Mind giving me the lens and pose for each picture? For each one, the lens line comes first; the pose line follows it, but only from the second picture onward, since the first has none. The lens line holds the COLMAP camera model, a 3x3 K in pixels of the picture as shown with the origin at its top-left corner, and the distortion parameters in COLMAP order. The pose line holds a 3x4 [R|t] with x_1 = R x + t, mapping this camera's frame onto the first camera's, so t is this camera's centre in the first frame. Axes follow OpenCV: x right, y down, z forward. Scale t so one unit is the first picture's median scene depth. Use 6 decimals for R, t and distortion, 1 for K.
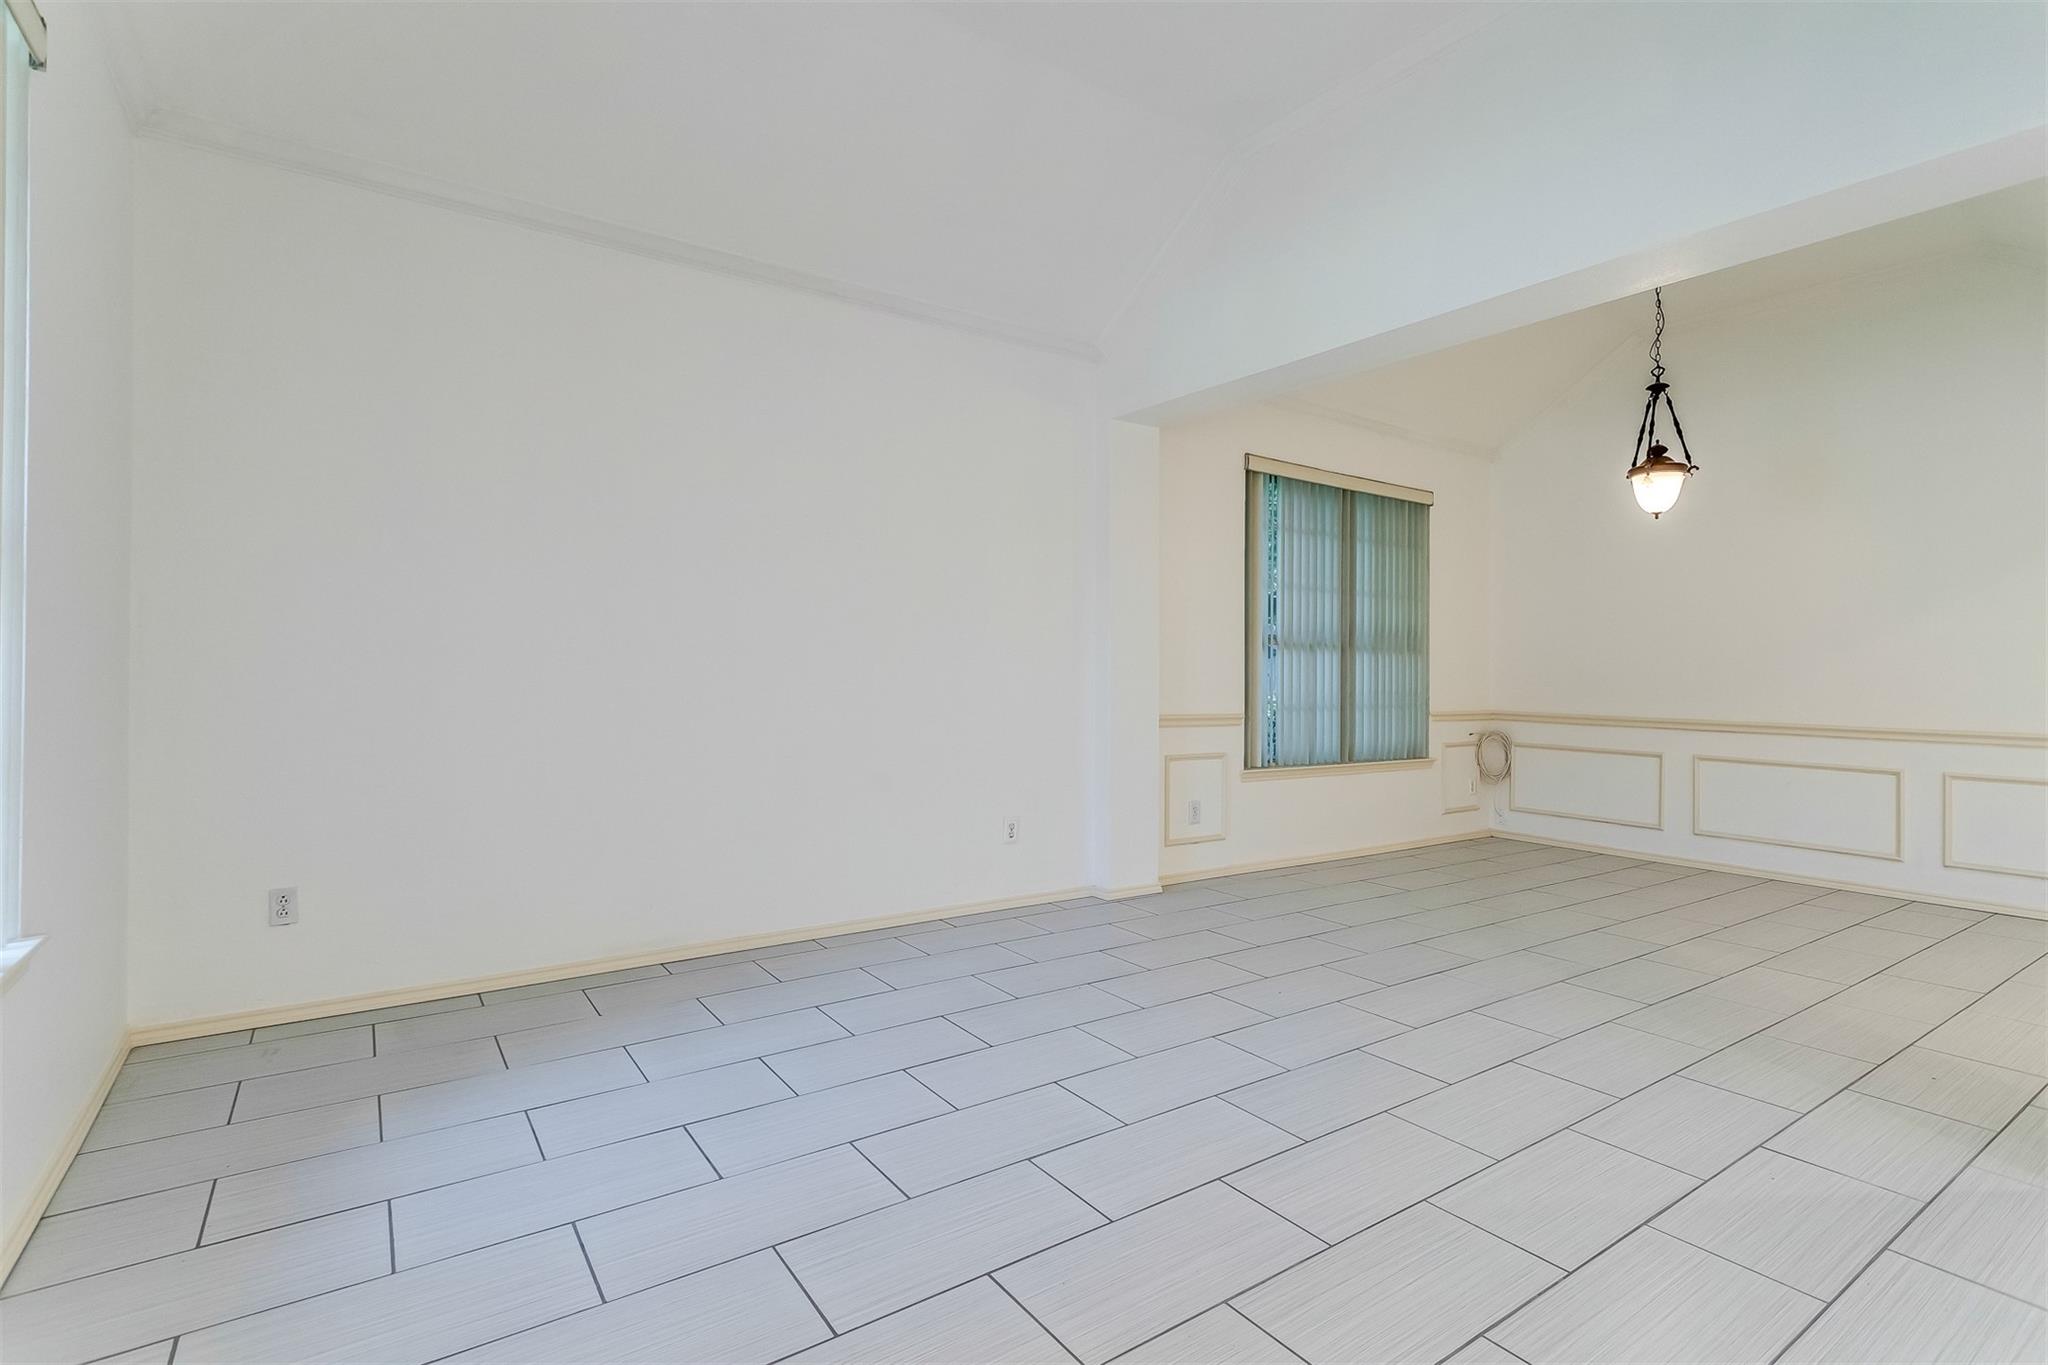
lens RADIAL K [[973.3, 0, 1030.4], [0, 973.3, 676.0], [0, 0, 1]] dist [0.002234, -0.000363]
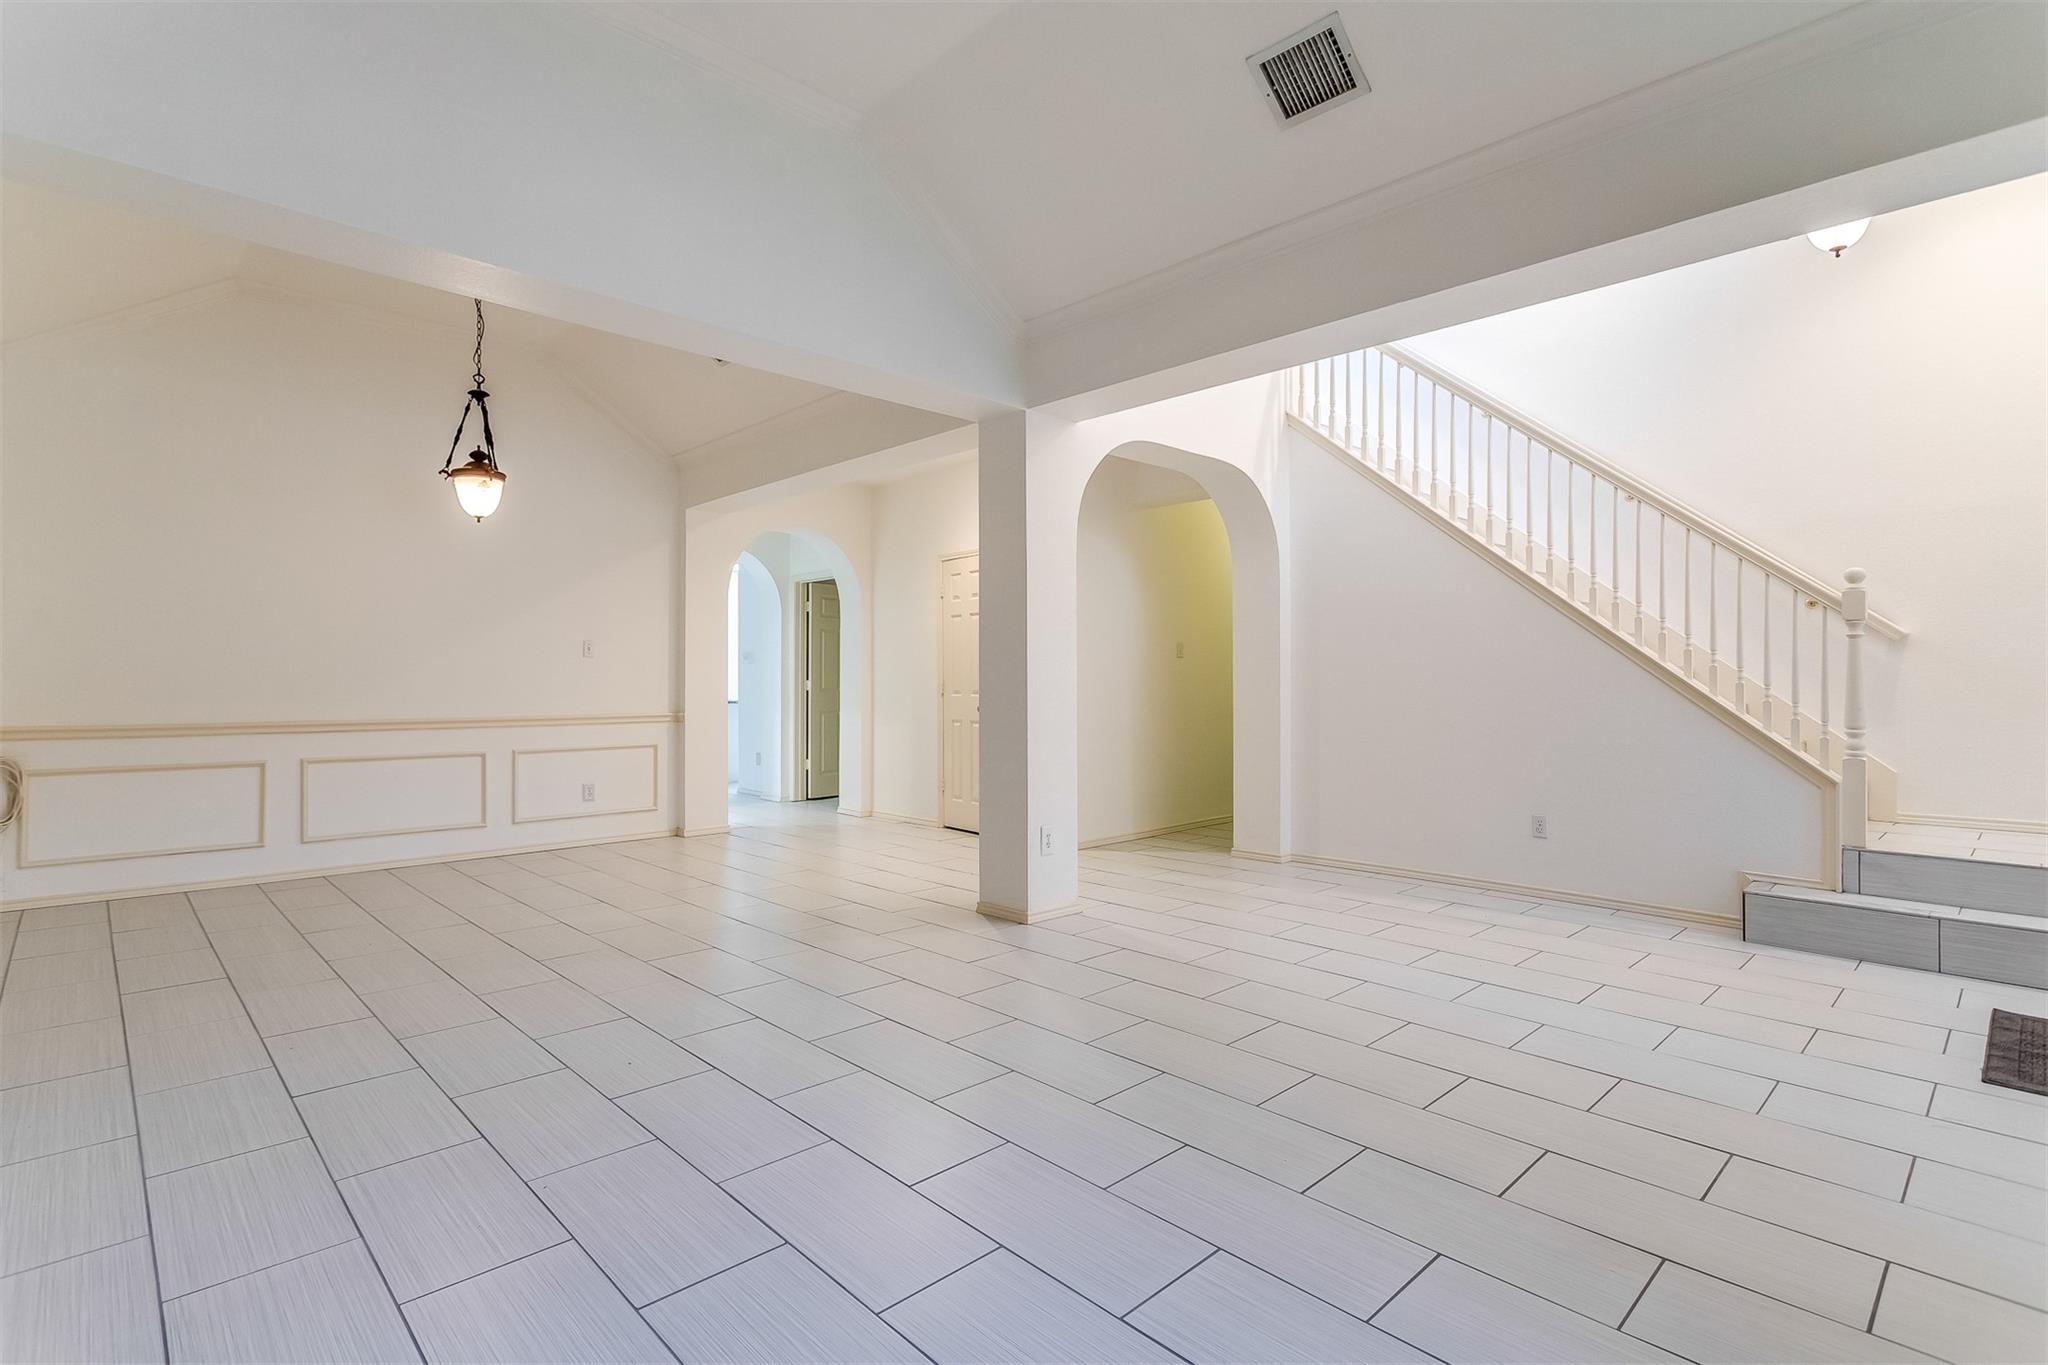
lens RADIAL K [[973.3, 0, 1009.9], [0, 973.3, 677.2], [0, 0, 1]] dist [0.002234, -0.000363]
pose [[-0.151164, -0.011207, 0.988445, -0.385410], [-0.003039, 0.999936, 0.010873, -0.011053], [-0.988504, -0.001360, -0.151188, 0.516116]]
